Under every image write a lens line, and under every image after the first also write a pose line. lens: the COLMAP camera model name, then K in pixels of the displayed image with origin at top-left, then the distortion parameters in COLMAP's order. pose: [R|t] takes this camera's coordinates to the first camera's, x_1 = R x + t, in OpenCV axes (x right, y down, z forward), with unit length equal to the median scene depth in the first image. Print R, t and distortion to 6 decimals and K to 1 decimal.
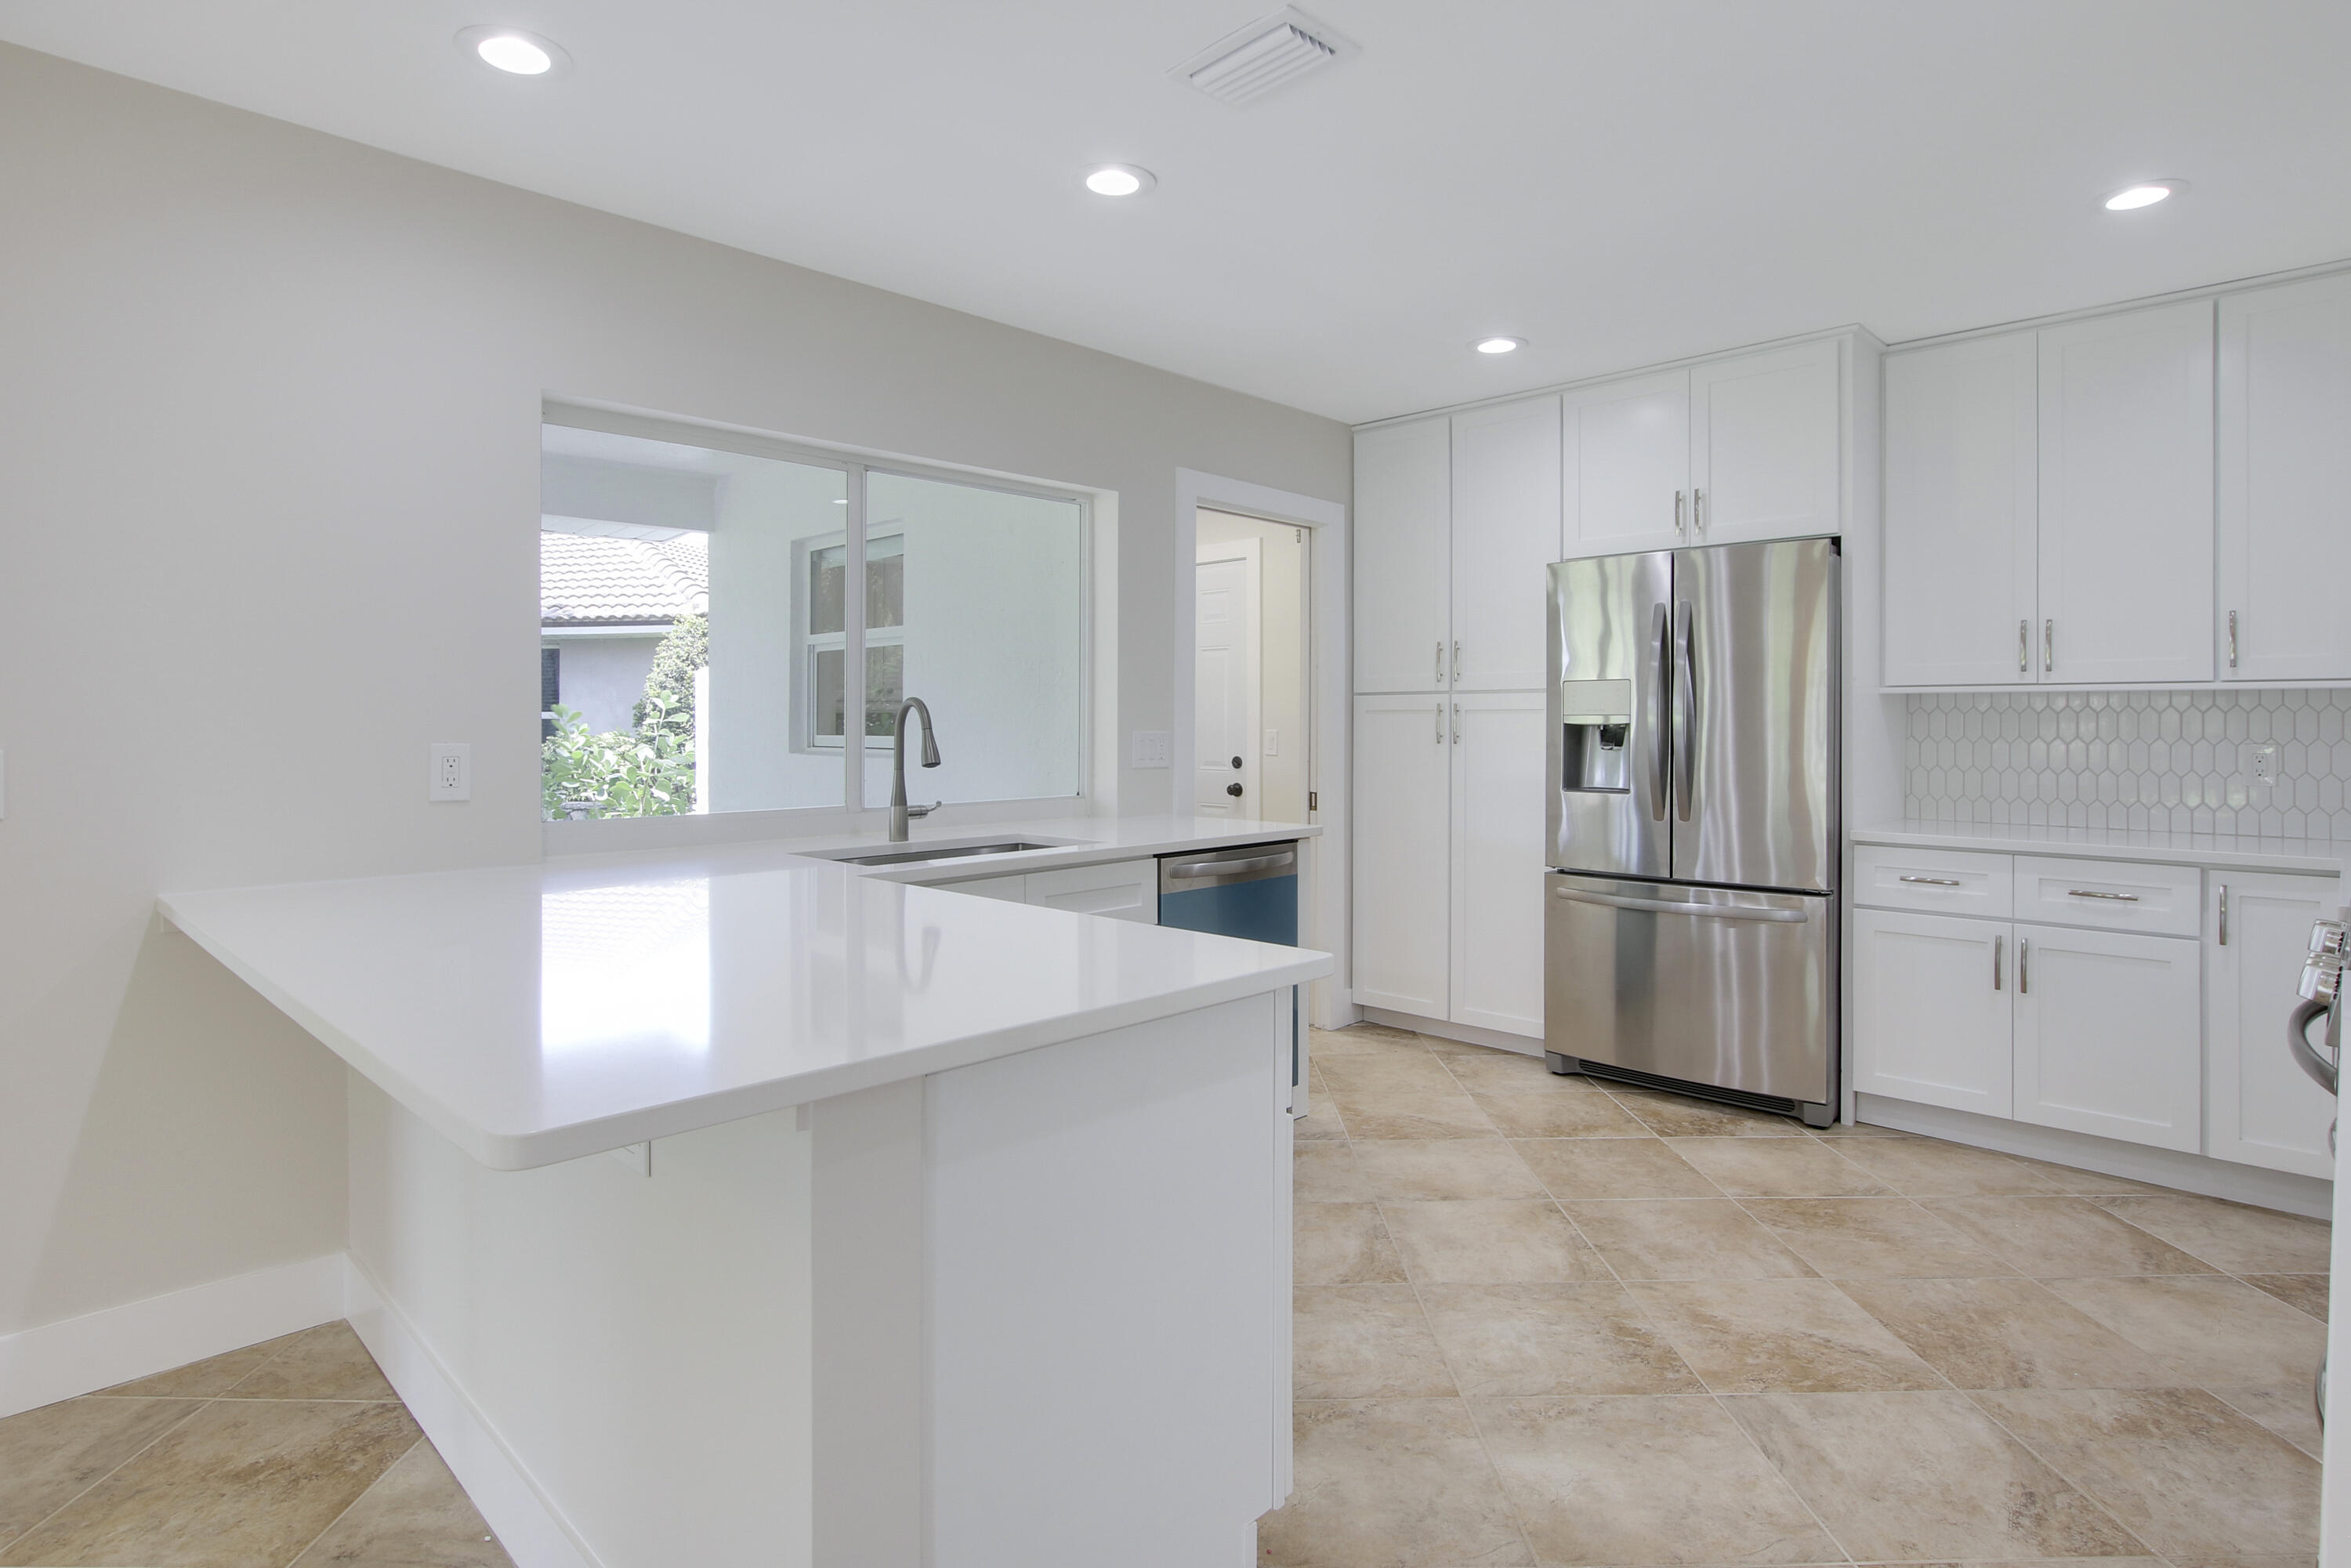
lens RADIAL K [[1219.7, 0, 1133.4], [0, 1219.7, 728.2], [0, 0, 1]] dist [-0.024176, 0.001536]
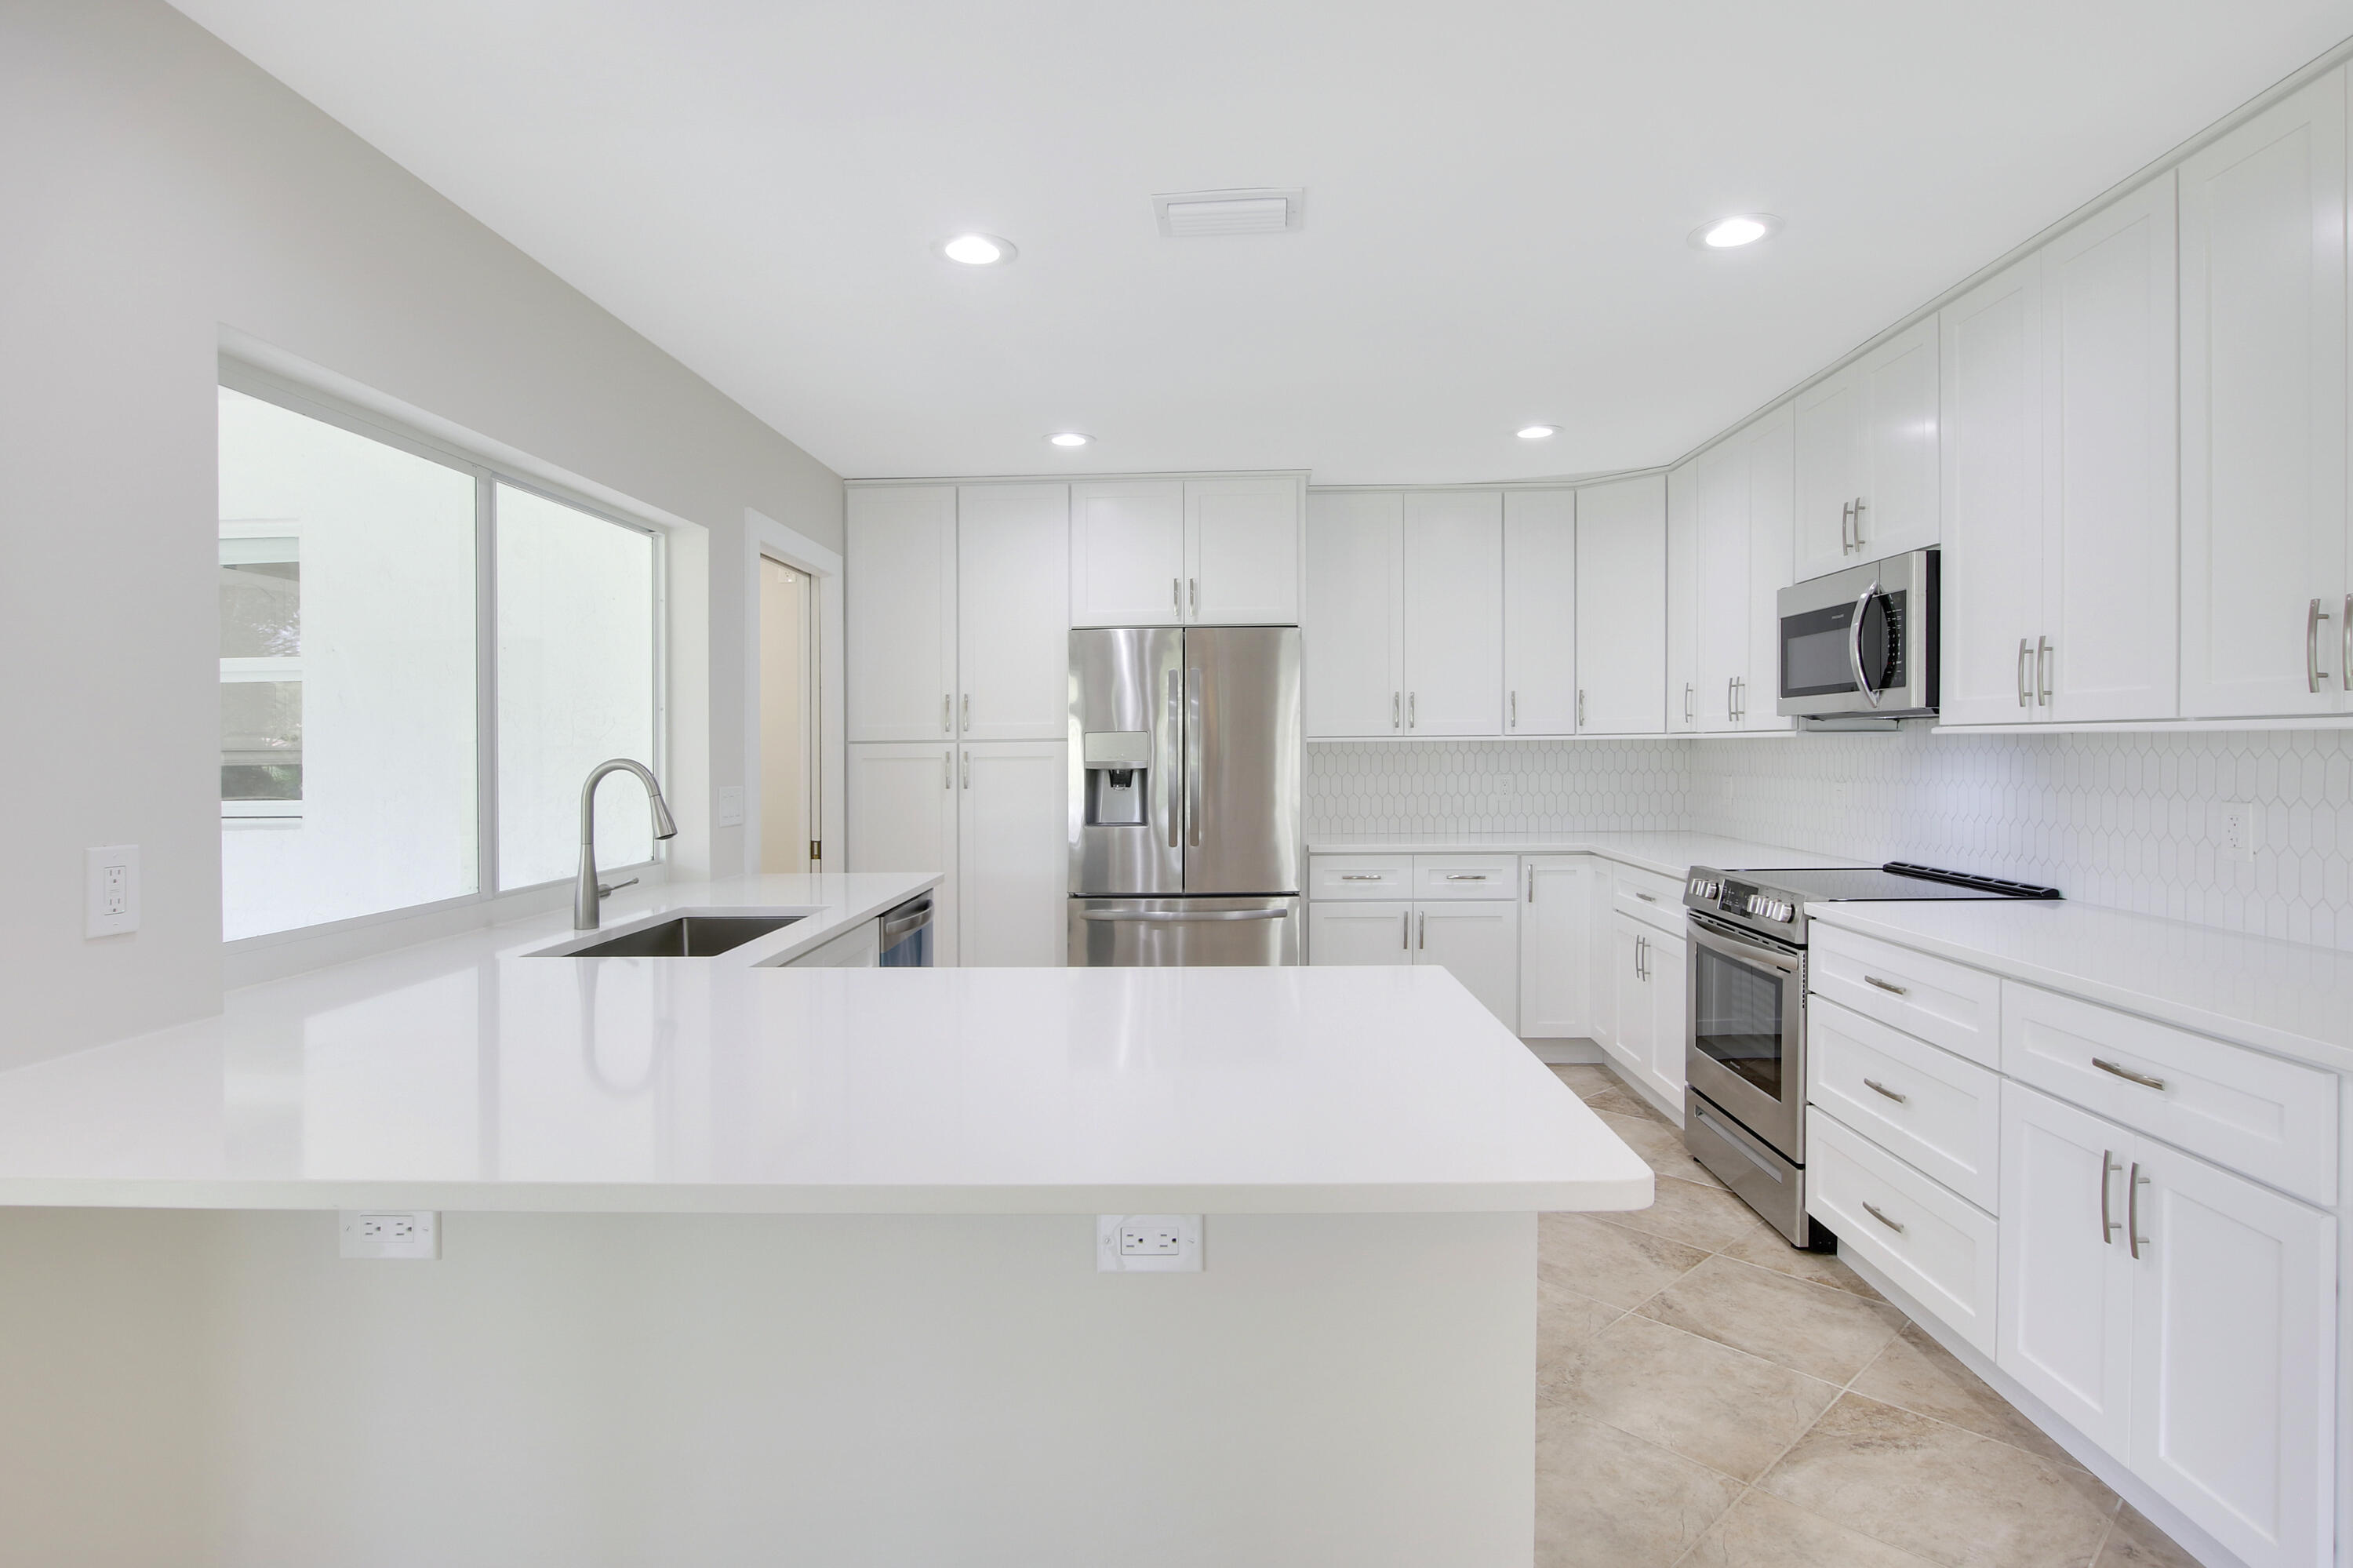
lens RADIAL K [[1220.8, 0, 1111.4], [0, 1220.8, 755.7], [0, 0, 1]] dist [-0.024176, 0.001536]
pose [[0.747339, -0.014931, 0.664275, -0.457547], [0.017401, 0.999844, 0.002897, -0.022047], [-0.664215, 0.009394, 0.747482, 0.125232]]
